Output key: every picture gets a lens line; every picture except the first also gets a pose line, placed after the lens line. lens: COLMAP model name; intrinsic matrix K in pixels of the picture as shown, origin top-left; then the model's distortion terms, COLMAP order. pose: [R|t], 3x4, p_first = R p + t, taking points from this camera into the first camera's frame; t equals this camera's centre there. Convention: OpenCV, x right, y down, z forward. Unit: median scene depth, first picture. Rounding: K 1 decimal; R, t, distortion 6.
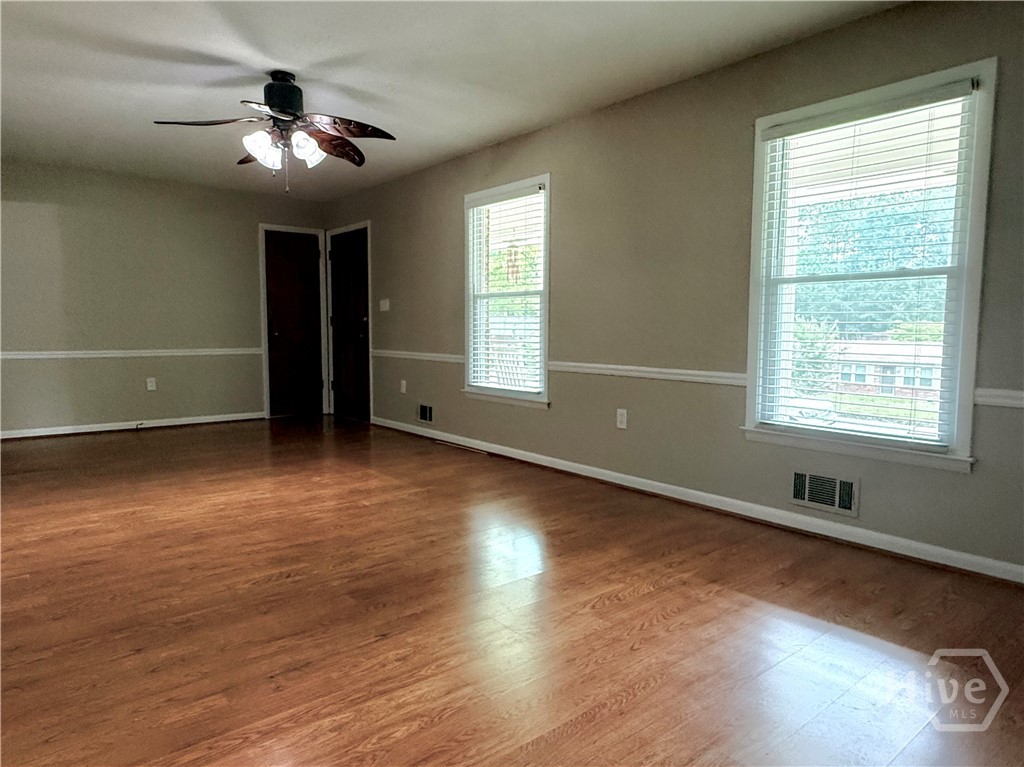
lens RADIAL K [[659.3, 0, 512.0], [0, 659.3, 383.5], [0, 0, 1]] dist [0.006412, 0.004608]
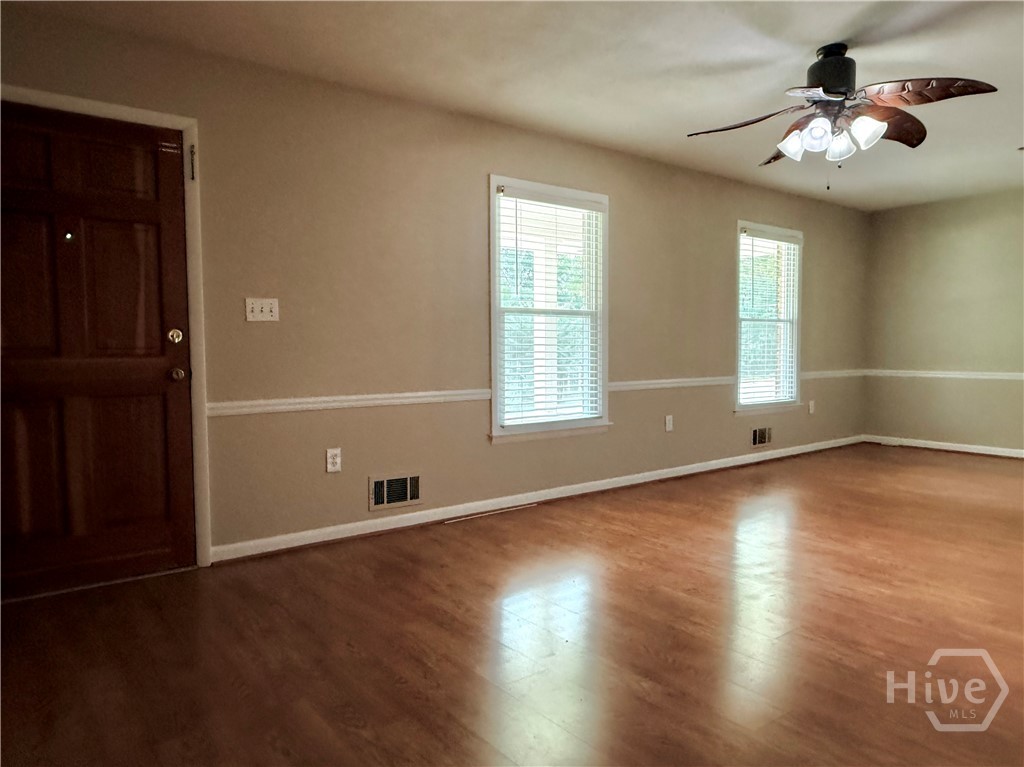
lens RADIAL K [[685.3, 0, 512.0], [0, 685.3, 383.5], [0, 0, 1]] dist [-0.001027, 0.001870]
pose [[0.025388, -0.062703, 0.997709, -0.966266], [0.087334, 0.994354, 0.060270, -0.106509], [-0.995856, 0.085603, 0.030721, 1.095218]]
